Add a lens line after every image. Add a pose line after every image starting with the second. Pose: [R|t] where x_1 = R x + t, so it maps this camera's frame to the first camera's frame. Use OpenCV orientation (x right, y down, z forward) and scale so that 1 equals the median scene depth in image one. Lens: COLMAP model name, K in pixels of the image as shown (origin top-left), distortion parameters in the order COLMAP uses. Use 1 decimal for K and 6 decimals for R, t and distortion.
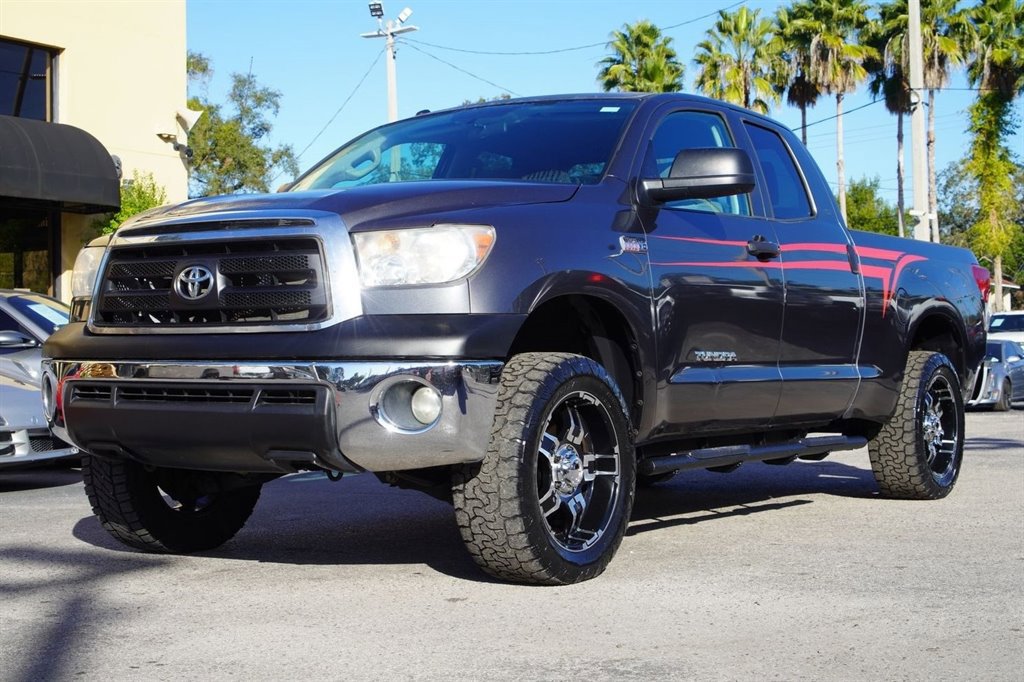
lens RADIAL K [[1657.3, 0, 508.7], [0, 1657.3, 321.3], [0, 0, 1]] dist [-0.036108, 0.083129]
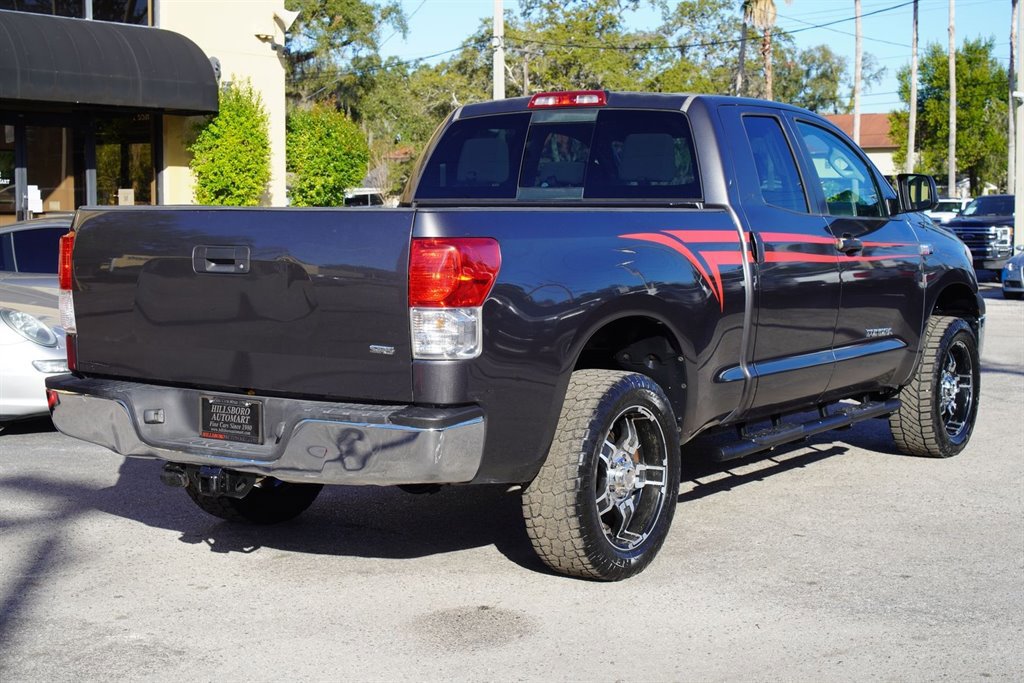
lens RADIAL K [[1640.3, 0, 503.1], [0, 1640.3, 345.1], [0, 0, 1]] dist [-0.018891, -0.026617]
pose [[0.997406, 0.021477, -0.068702, 0.005274], [-0.013792, 0.993787, 0.110438, -0.012941], [0.070647, -0.109204, 0.991506, -0.006117]]
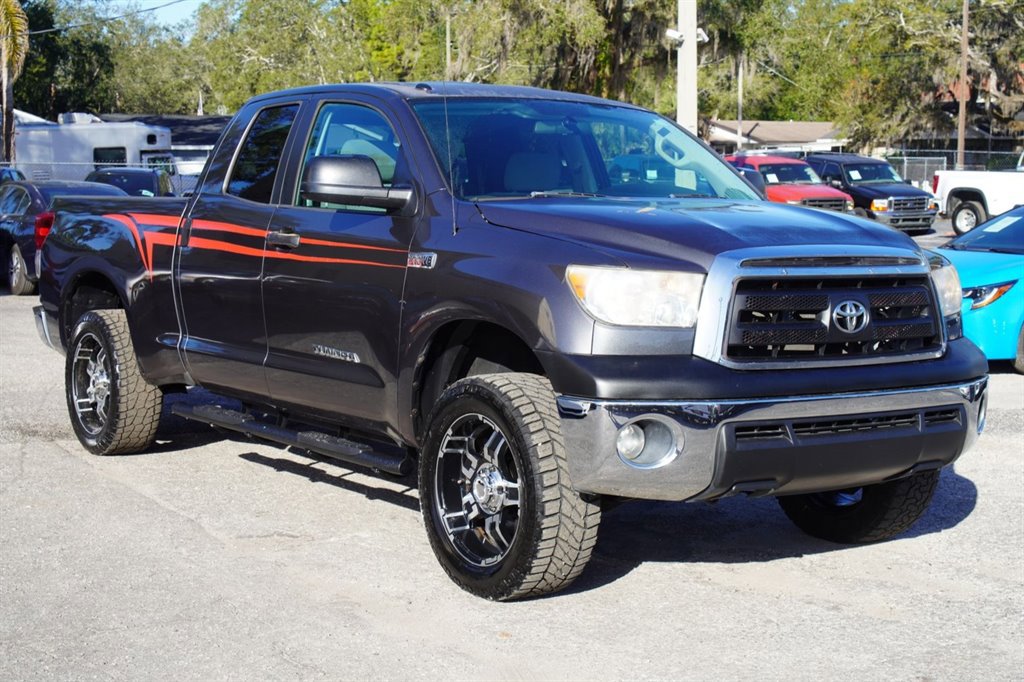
lens RADIAL K [[1640.3, 0, 503.1], [0, 1640.3, 344.6], [0, 0, 1]] dist [-0.018891, -0.026617]
pose [[0.509228, -0.070160, 0.857767, -0.125755], [-0.035425, 0.994118, 0.102344, -0.011039], [-0.859902, -0.082503, 0.503747, 0.077807]]
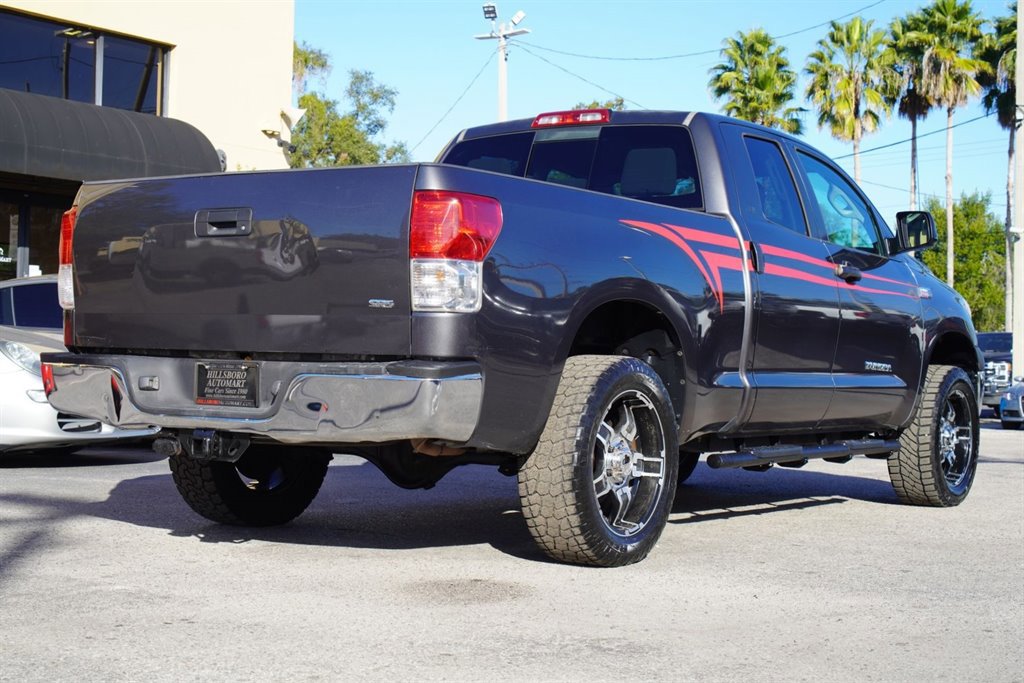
lens RADIAL K [[1643.3, 0, 512.0], [0, 1643.3, 341.5], [0, 0, 1]] dist [-0.014824, -0.012912]
pose [[0.997198, 0.037544, -0.064708, 0.005531], [-0.036729, 0.999231, 0.013753, -0.000304], [0.065174, -0.011338, 0.997809, -0.006733]]
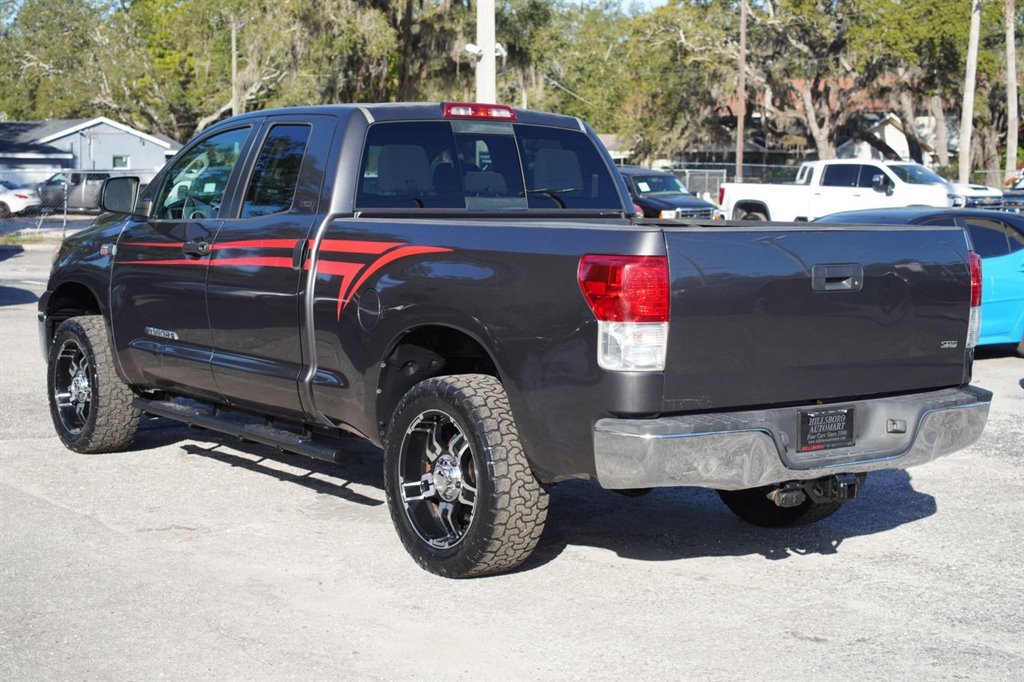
lens RADIAL K [[1640.3, 0, 503.1], [0, 1640.3, 344.6], [0, 0, 1]] dist [-0.018891, -0.026617]
pose [[0.390807, -0.068345, 0.917932, -0.139557], [-0.040867, 0.994968, 0.091480, -0.011178], [-0.919565, -0.073264, 0.386047, 0.080076]]
